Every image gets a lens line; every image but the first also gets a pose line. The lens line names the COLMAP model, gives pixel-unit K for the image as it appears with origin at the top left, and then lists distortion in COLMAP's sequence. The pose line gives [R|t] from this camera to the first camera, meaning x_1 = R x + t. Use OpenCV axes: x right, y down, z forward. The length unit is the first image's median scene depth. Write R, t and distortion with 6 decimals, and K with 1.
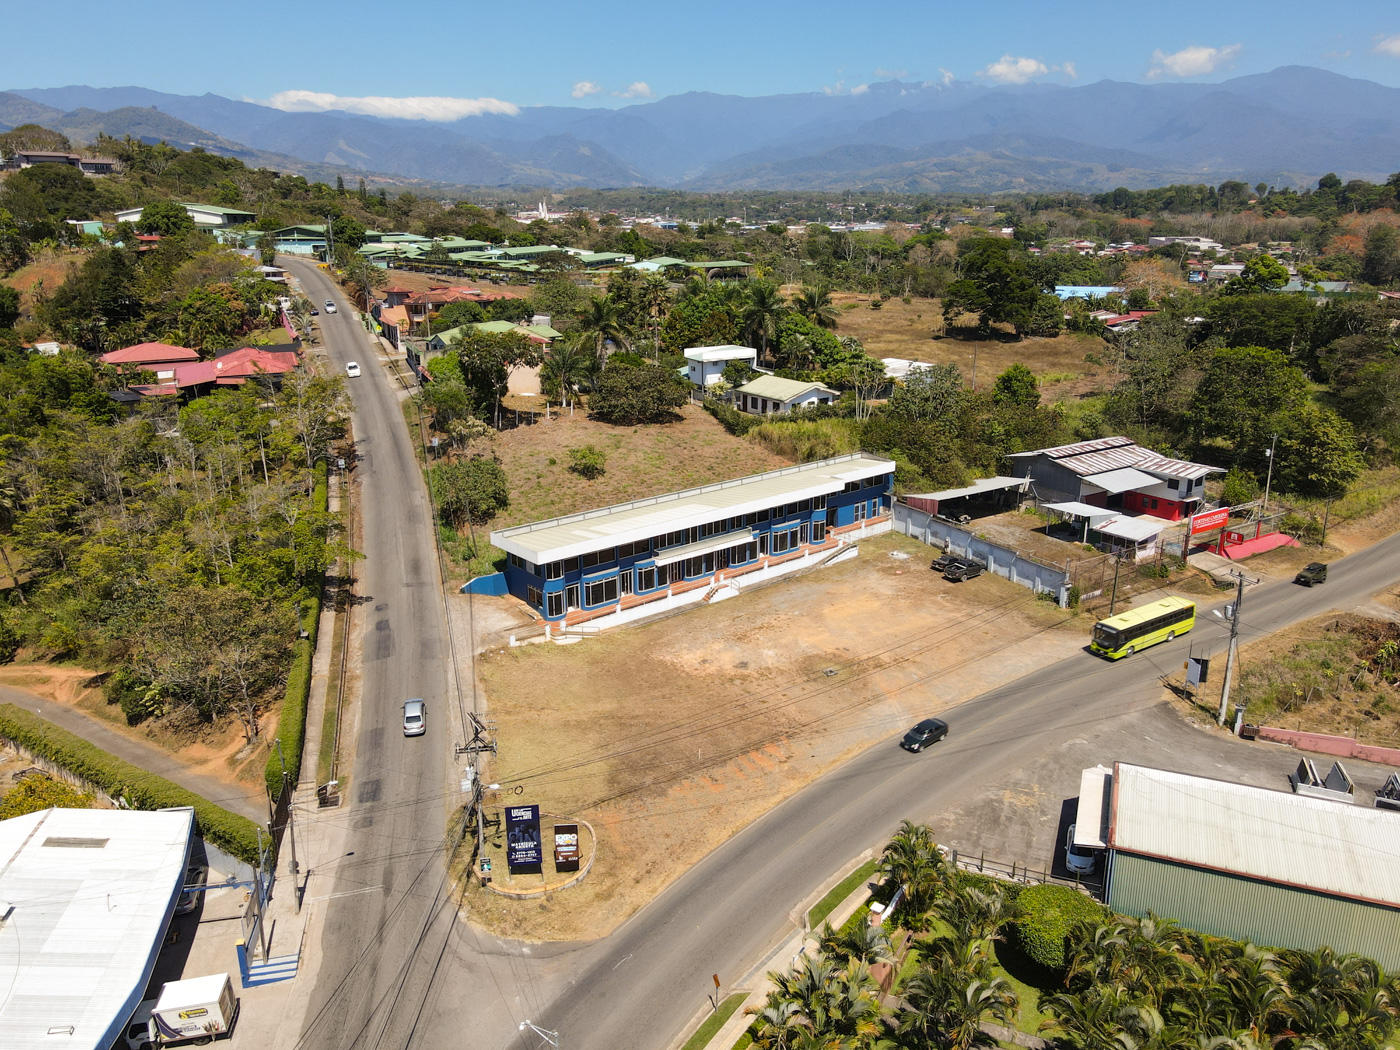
lens RADIAL K [[1028.9, 0, 700.0], [0, 1028.9, 525.0], [0, 0, 1]] dist [-0.004077, 0.037909]
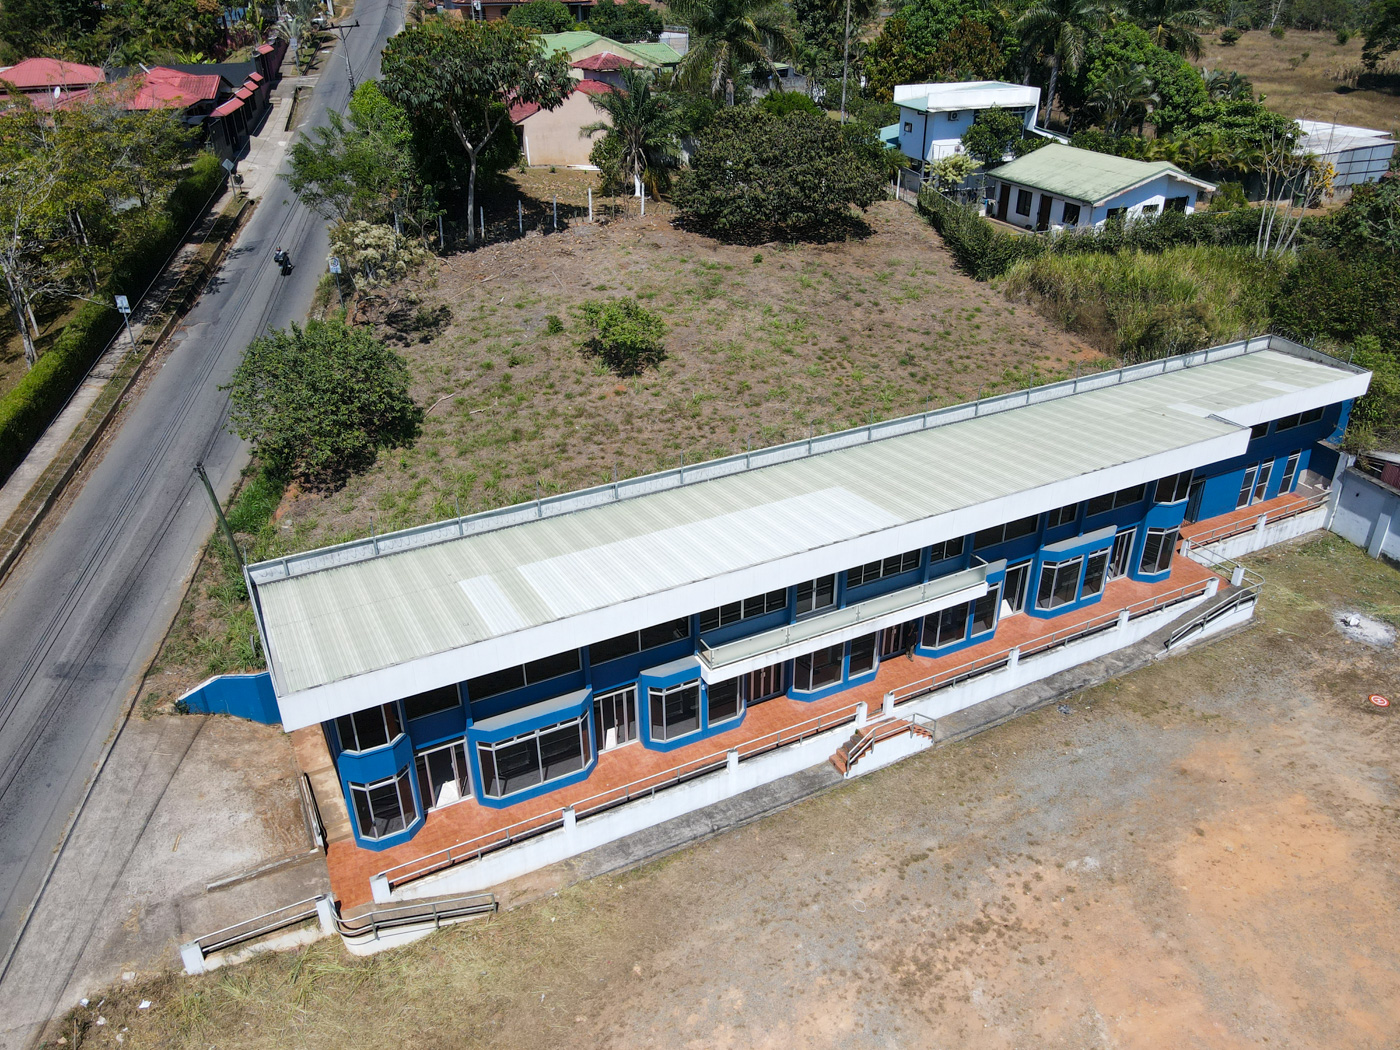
lens RADIAL K [[1028.9, 0, 700.0], [0, 1028.9, 525.0], [0, 0, 1]] dist [-0.004077, 0.037909]
pose [[0.974501, 0.105105, -0.198244, 0.020248], [-0.061984, 0.975225, 0.212354, -0.081598], [0.215652, -0.194651, 0.956872, 0.600943]]
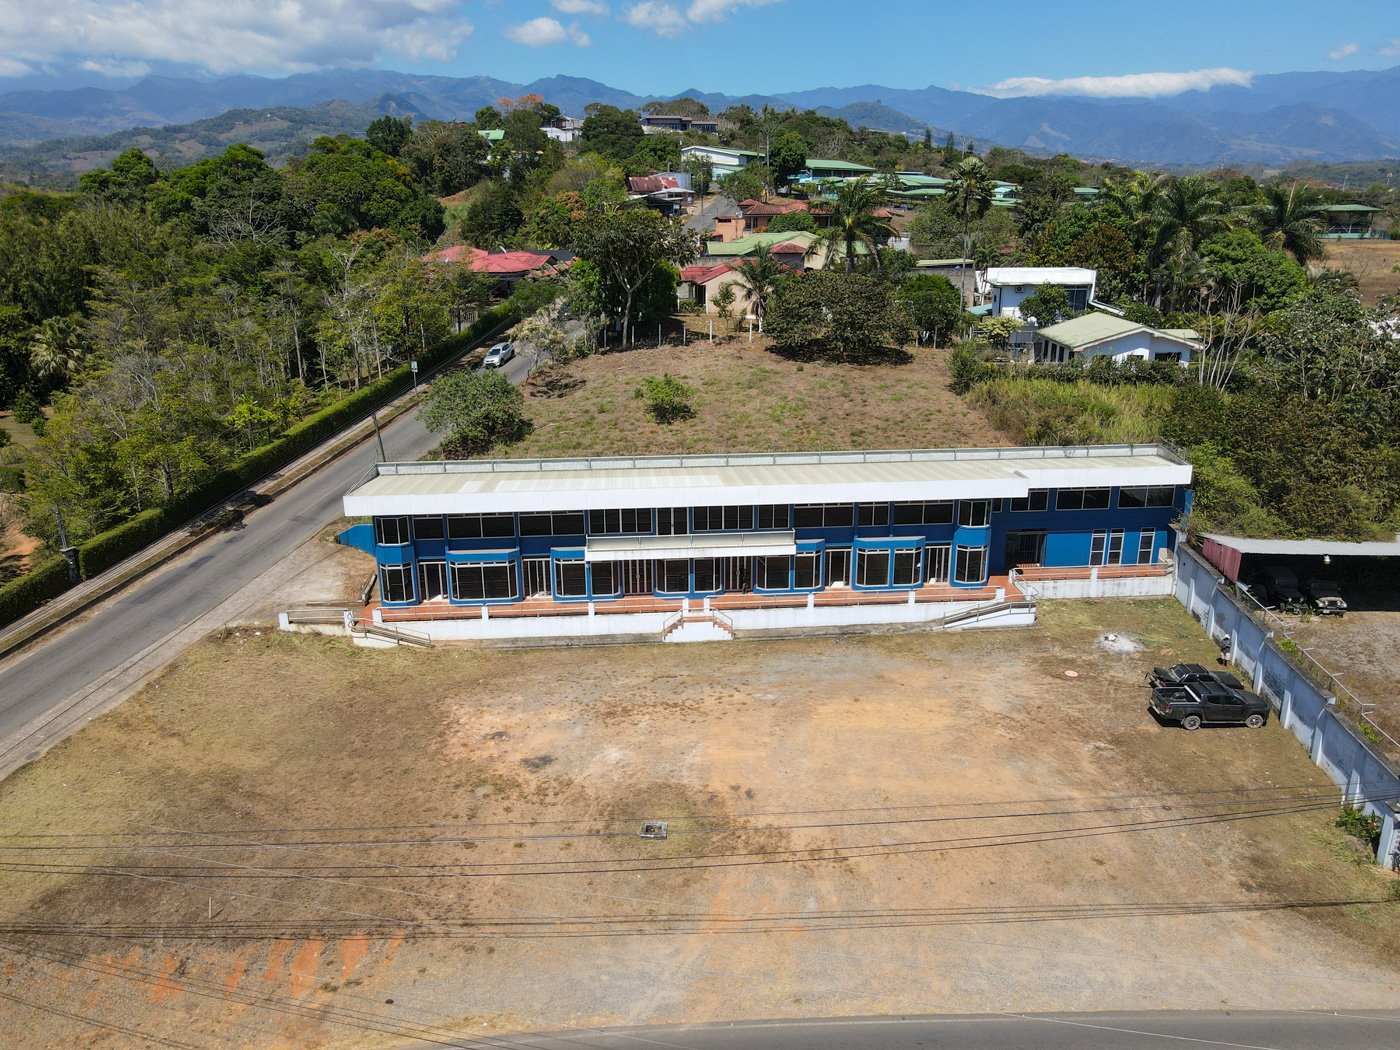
lens RADIAL K [[1028.9, 0, 700.0], [0, 1028.9, 525.0], [0, 0, 1]] dist [-0.004077, 0.037909]
pose [[0.812418, 0.173033, -0.556809, 0.313641], [-0.165476, 0.984110, 0.064380, -0.027897], [0.559101, 0.039836, 0.828142, 0.483149]]
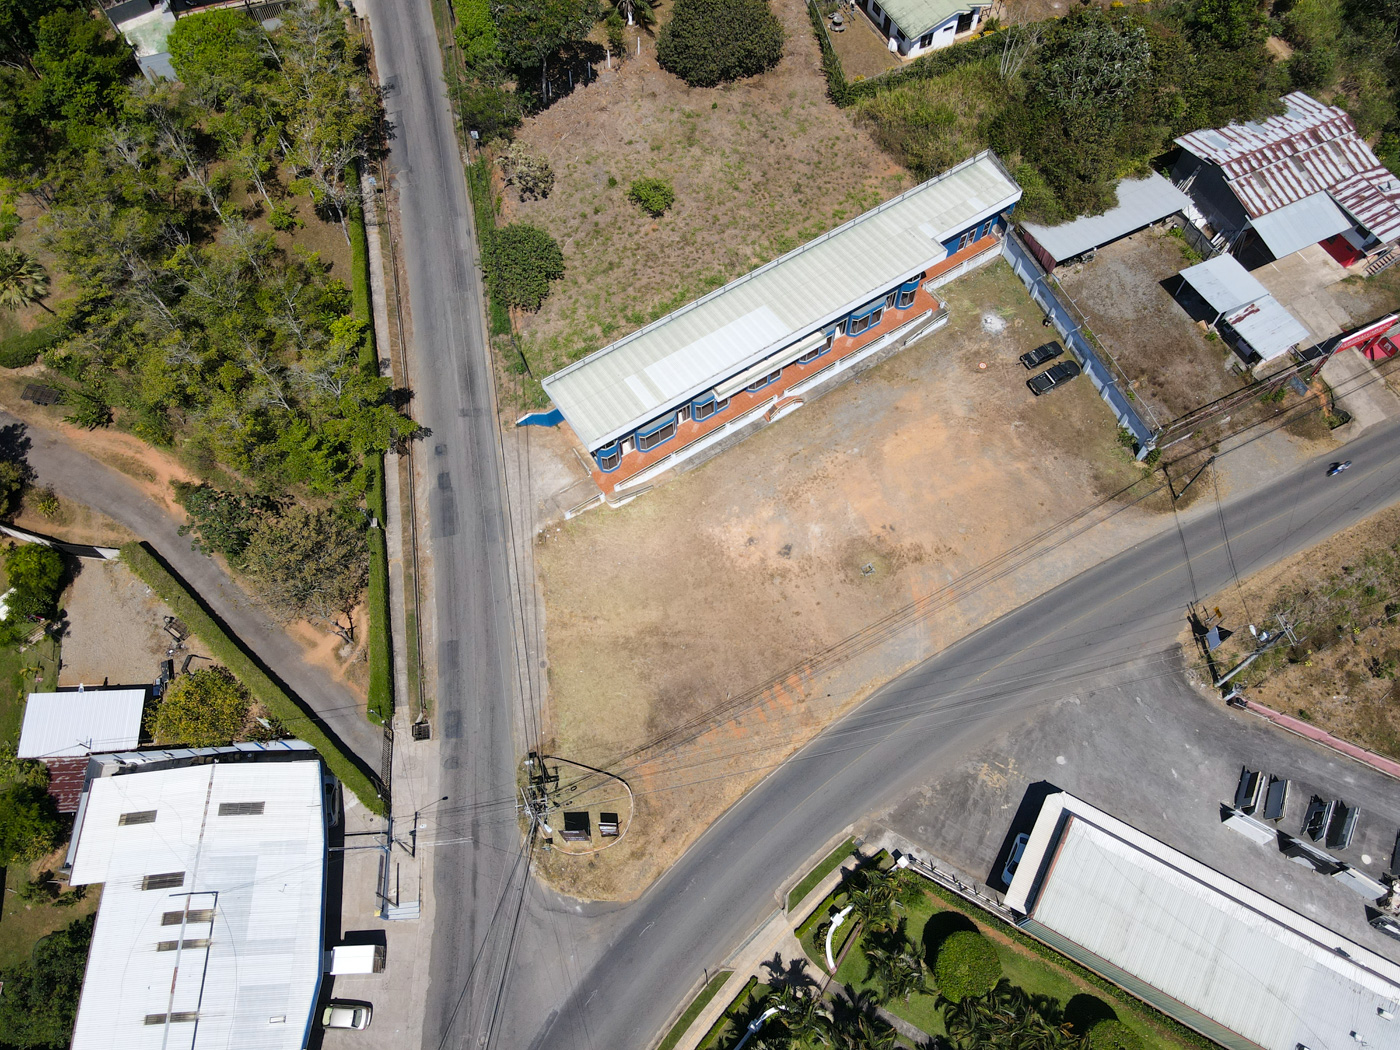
lens RADIAL K [[1028.9, 0, 700.0], [0, 1028.9, 525.0], [0, 0, 1]] dist [-0.004077, 0.037909]
pose [[0.992492, 0.105318, -0.062184, 0.013458], [-0.029950, 0.702233, 0.711317, -0.505210], [0.118582, -0.704114, 0.700115, 0.222810]]
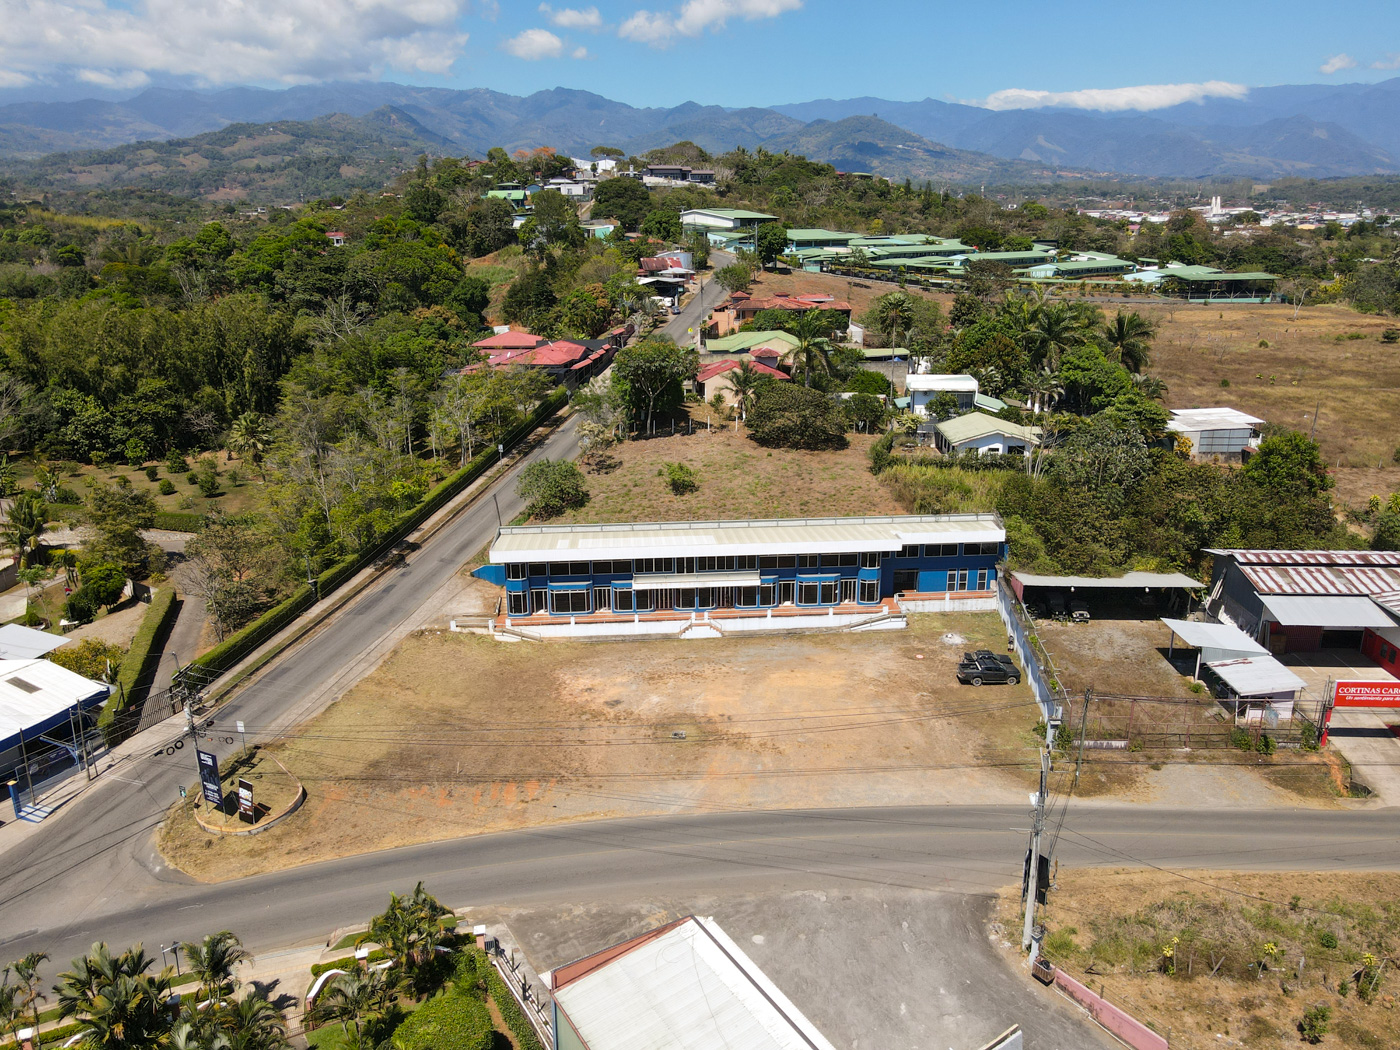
lens RADIAL K [[1028.9, 0, 700.0], [0, 1028.9, 525.0], [0, 0, 1]] dist [-0.004077, 0.037909]
pose [[0.813684, 0.168815, -0.556255, 0.503594], [-0.166528, 0.984491, 0.055183, -0.078979], [0.556944, 0.047730, 0.829177, 0.184480]]
